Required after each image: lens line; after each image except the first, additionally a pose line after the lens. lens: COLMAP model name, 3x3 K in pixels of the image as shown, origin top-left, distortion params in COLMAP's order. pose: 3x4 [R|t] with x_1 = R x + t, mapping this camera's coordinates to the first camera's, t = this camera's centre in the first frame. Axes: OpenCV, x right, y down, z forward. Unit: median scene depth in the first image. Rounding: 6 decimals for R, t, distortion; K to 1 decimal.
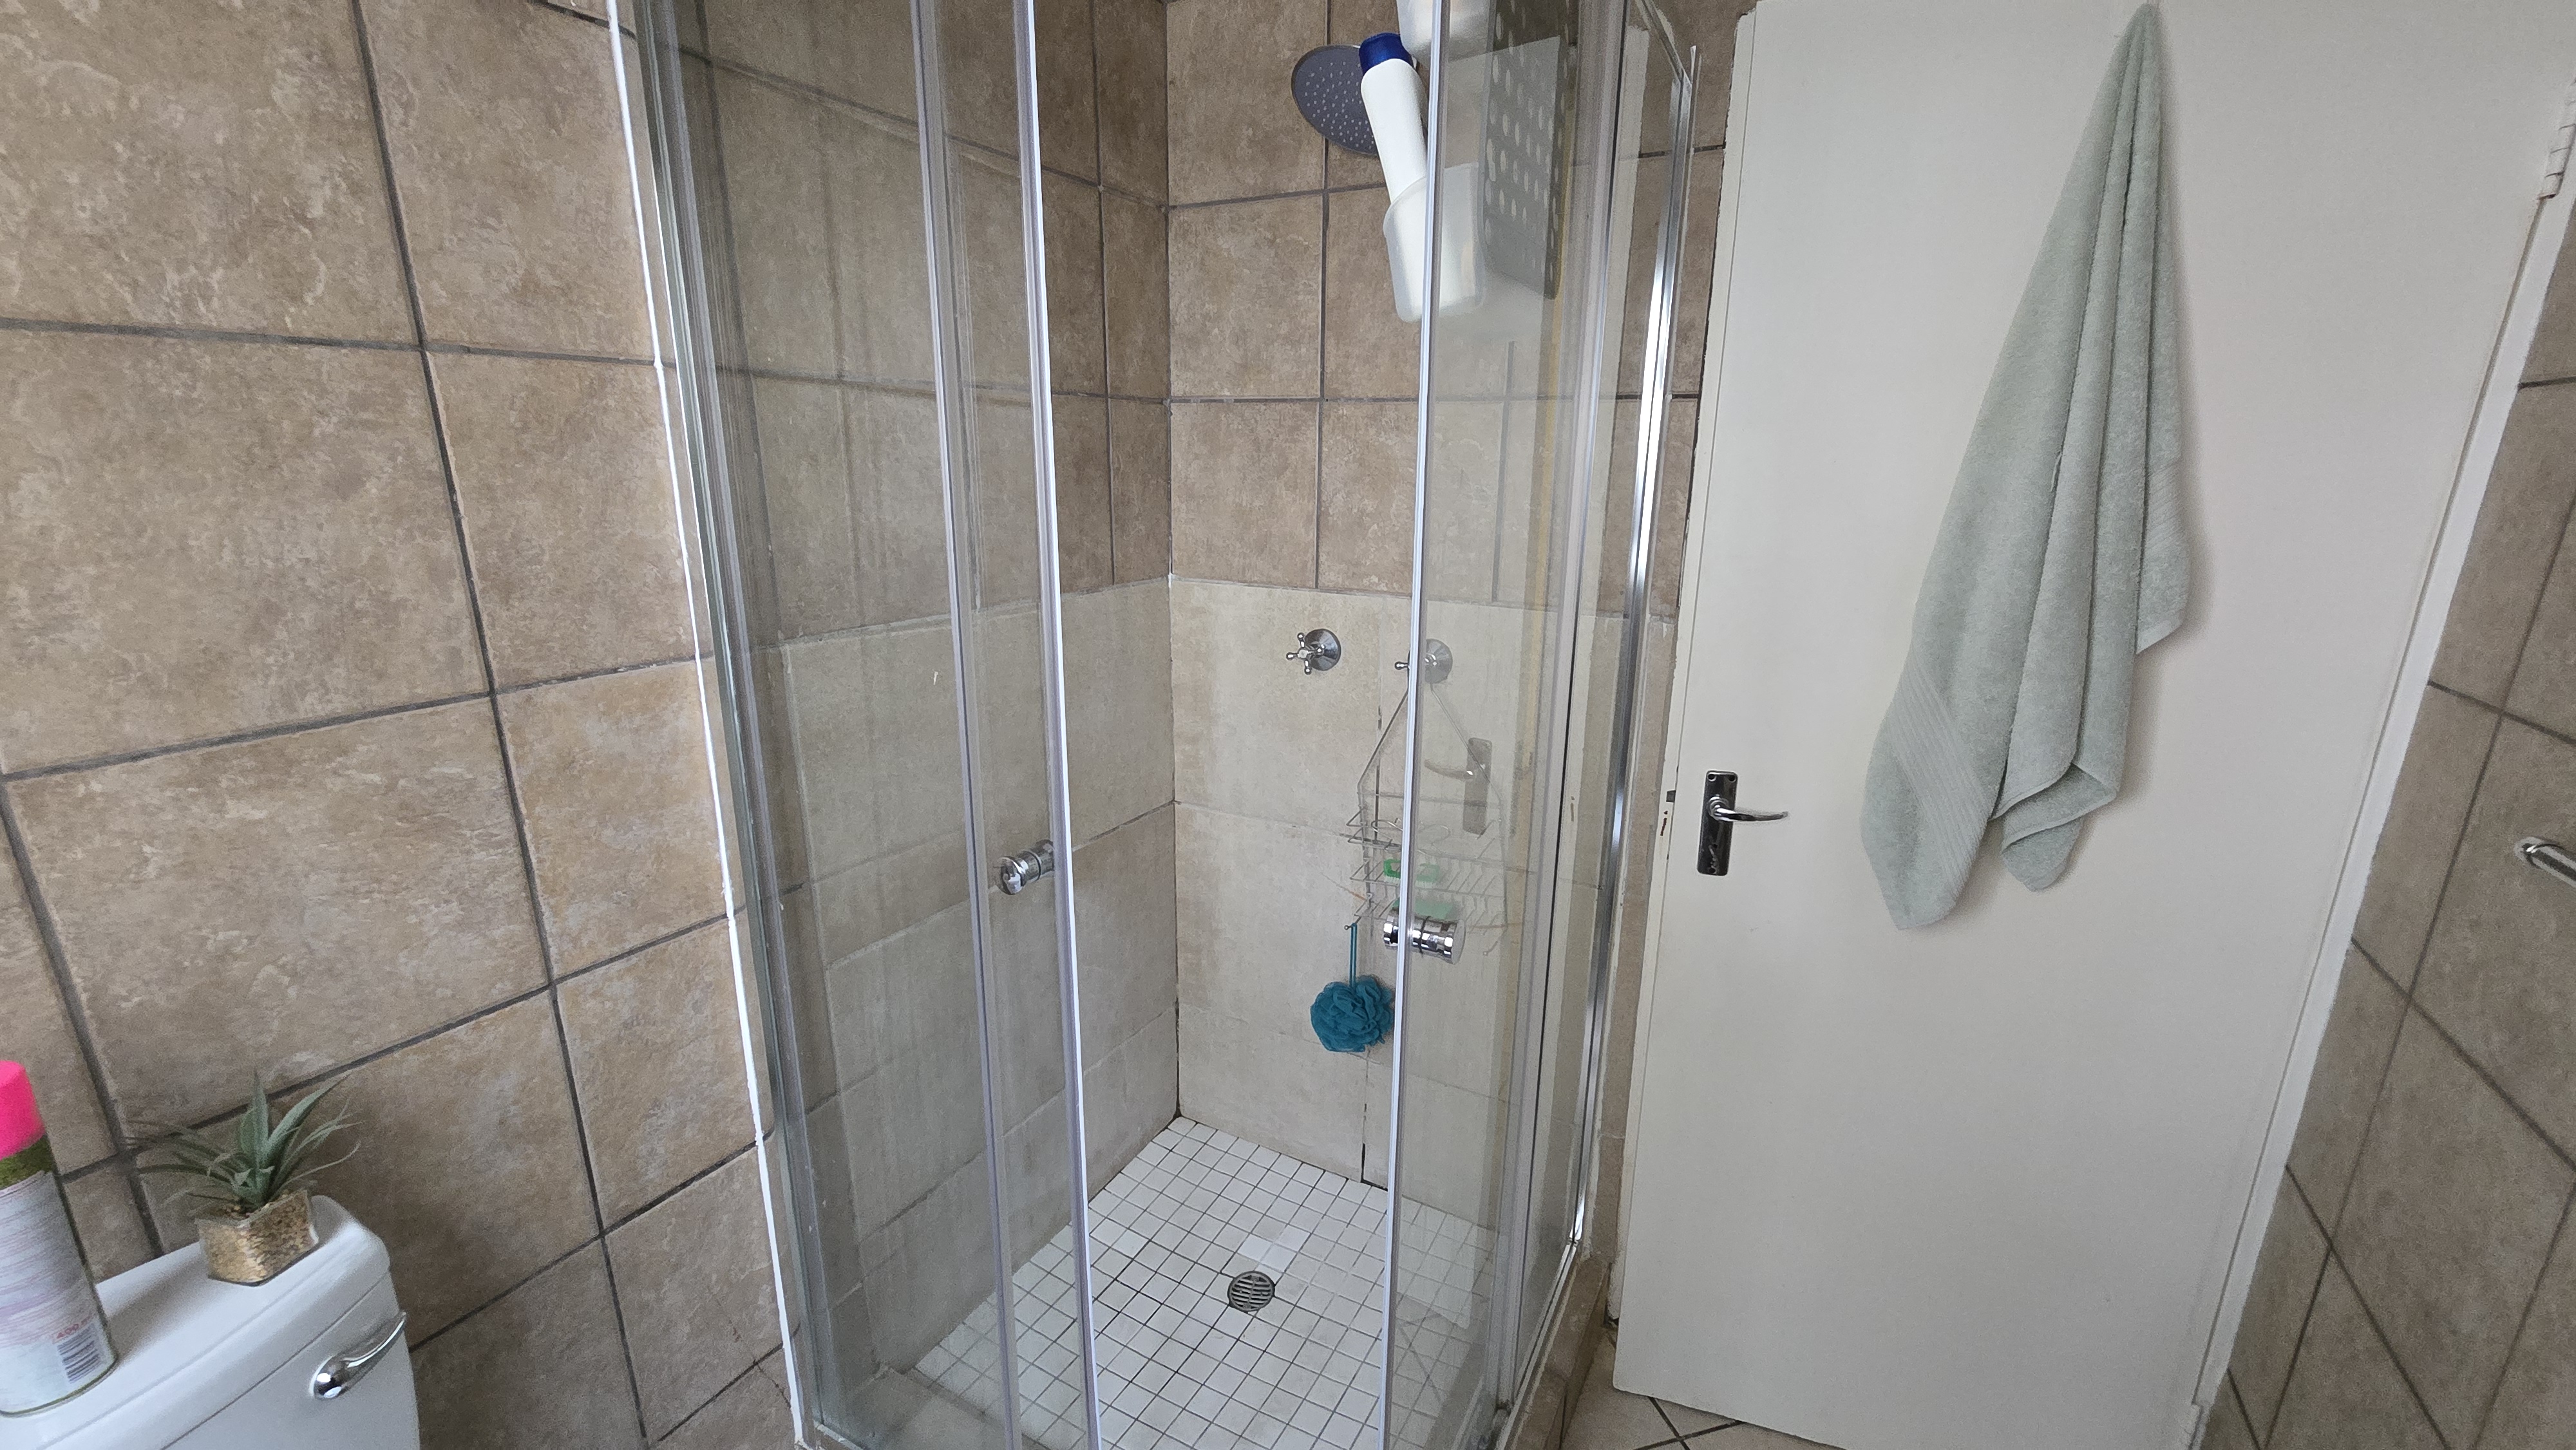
lens RADIAL K [[1043.8, 0, 1287.7], [0, 1043.8, 733.9], [0, 0, 1]] dist [0.000036, 0.001197]
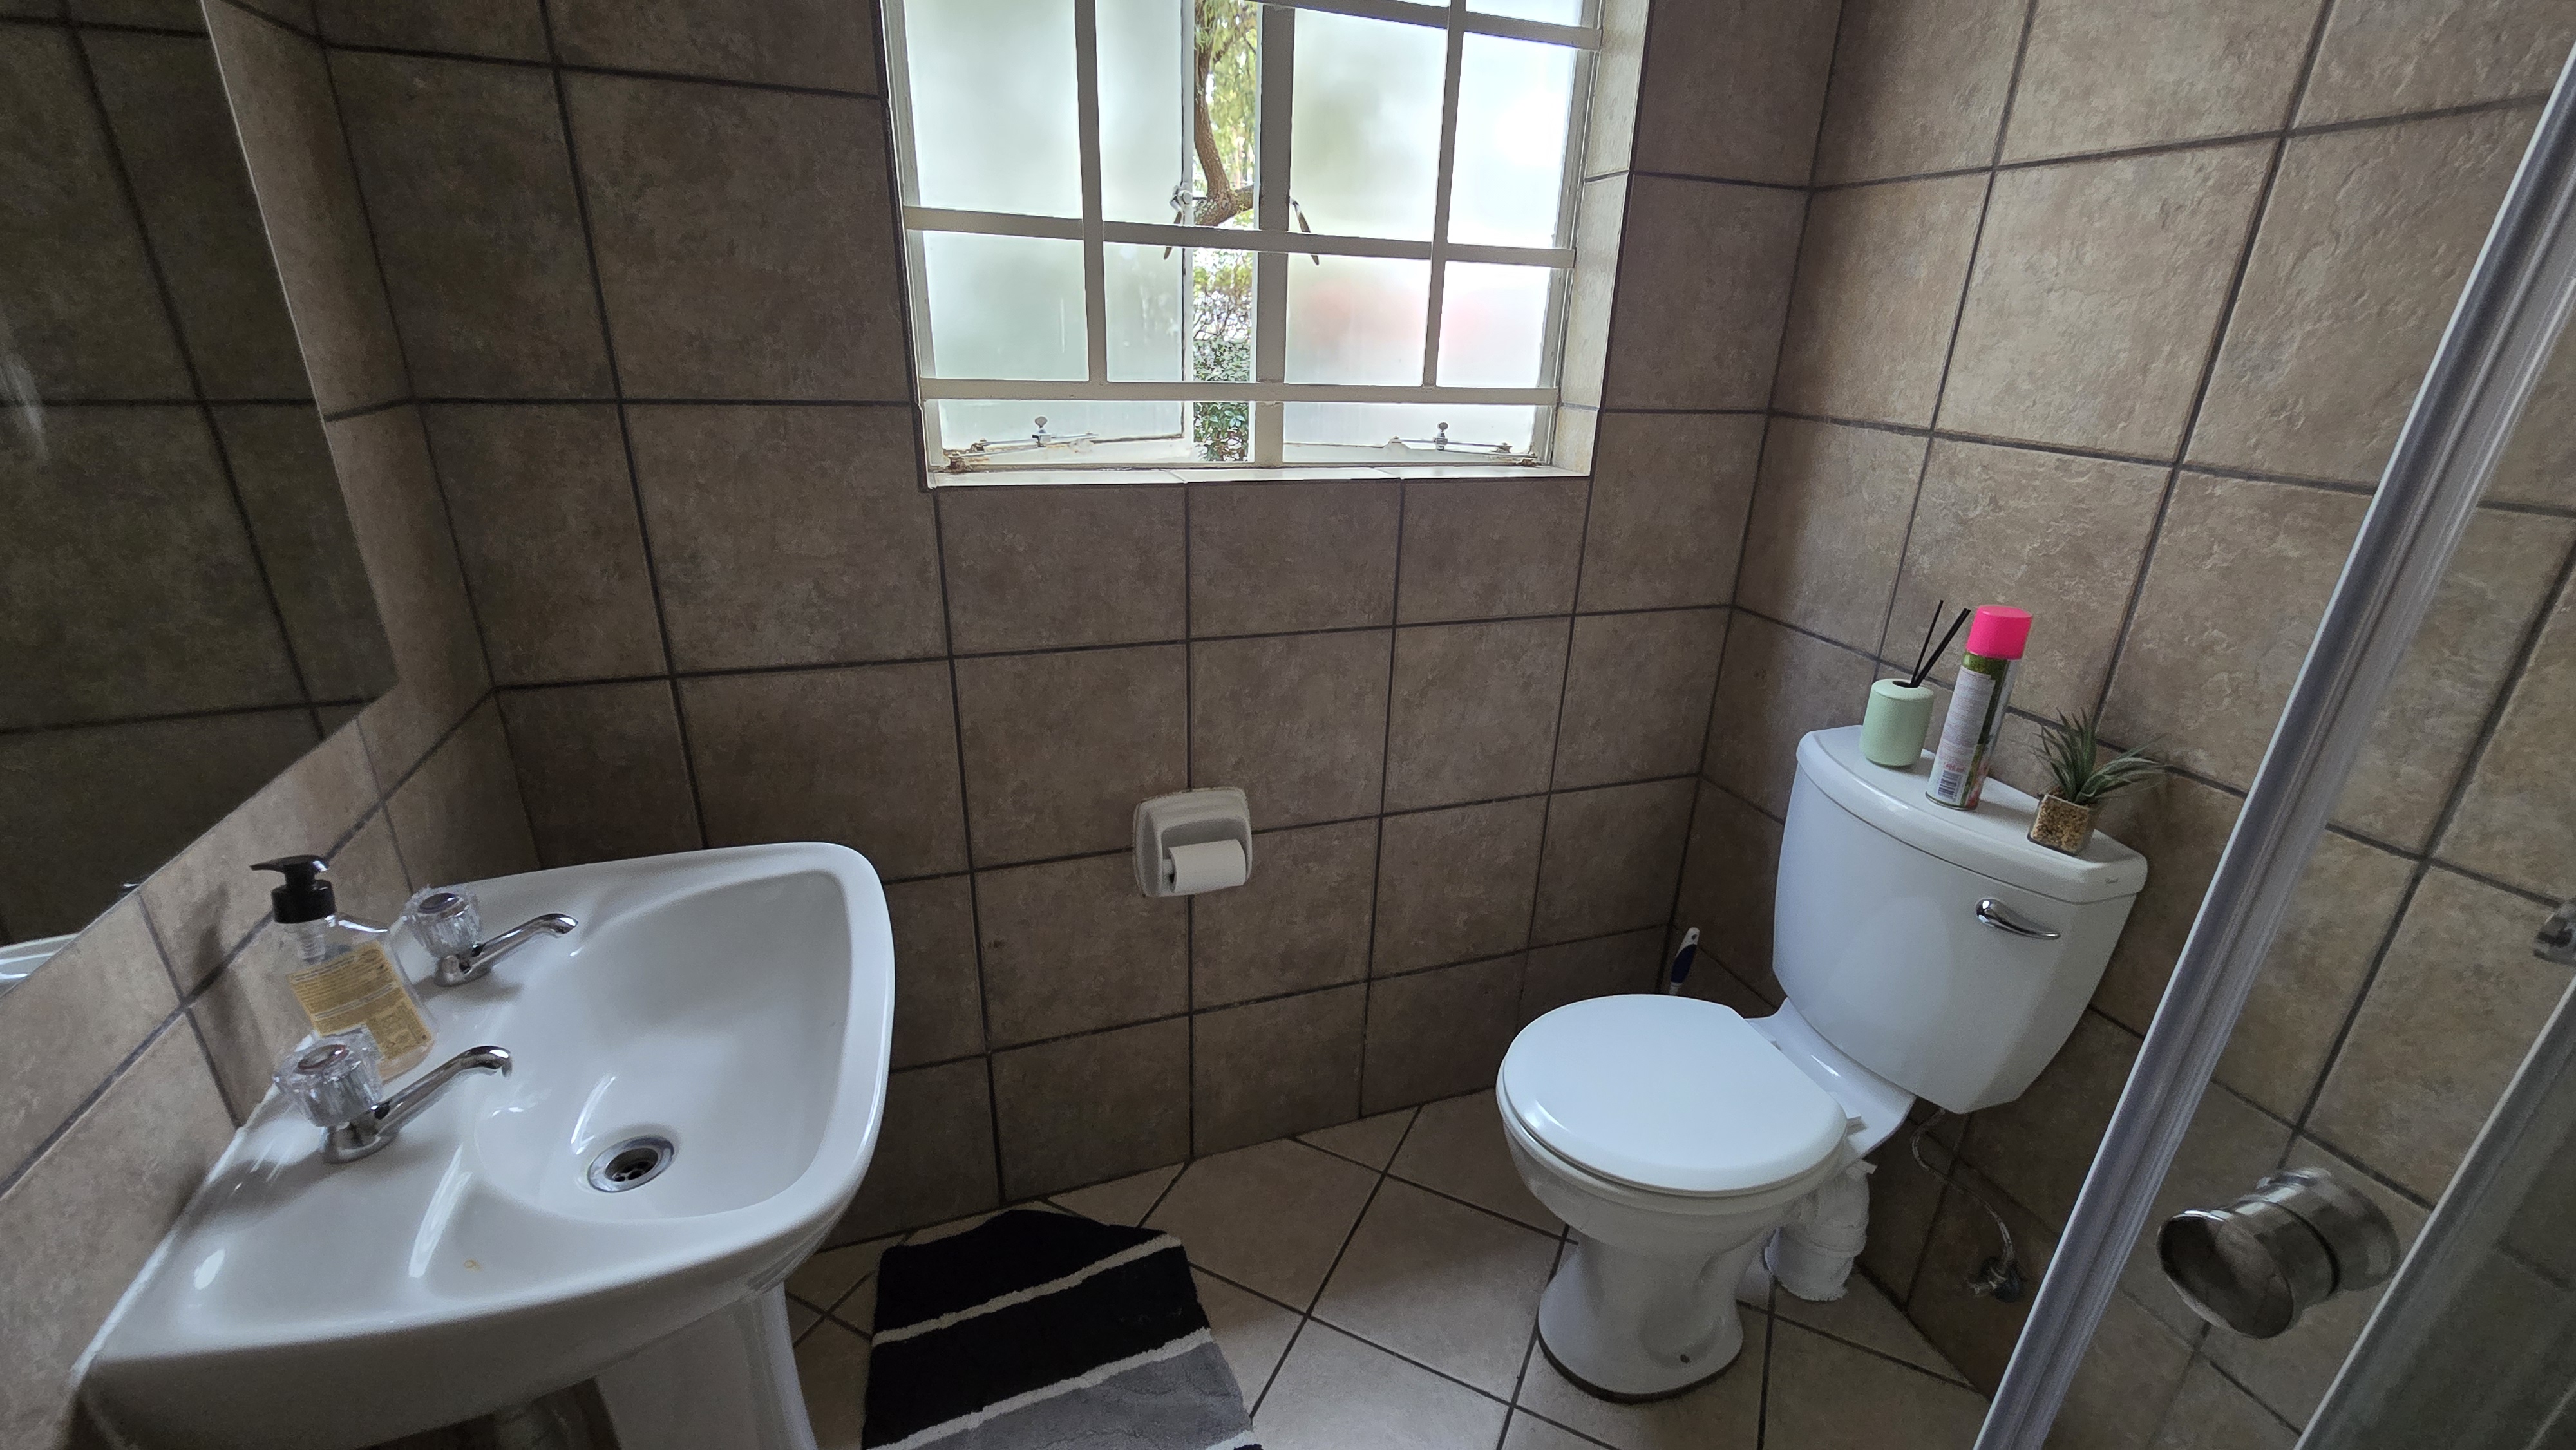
lens RADIAL K [[1043.8, 0, 1301.4], [0, 1043.8, 729.7], [0, 0, 1]] dist [0.000036, 0.001197]
pose [[-0.656402, 0.255079, -0.709980, 0.536041], [-0.228687, 0.829546, 0.509466, -0.085577], [0.718915, 0.496778, -0.486182, 0.728075]]
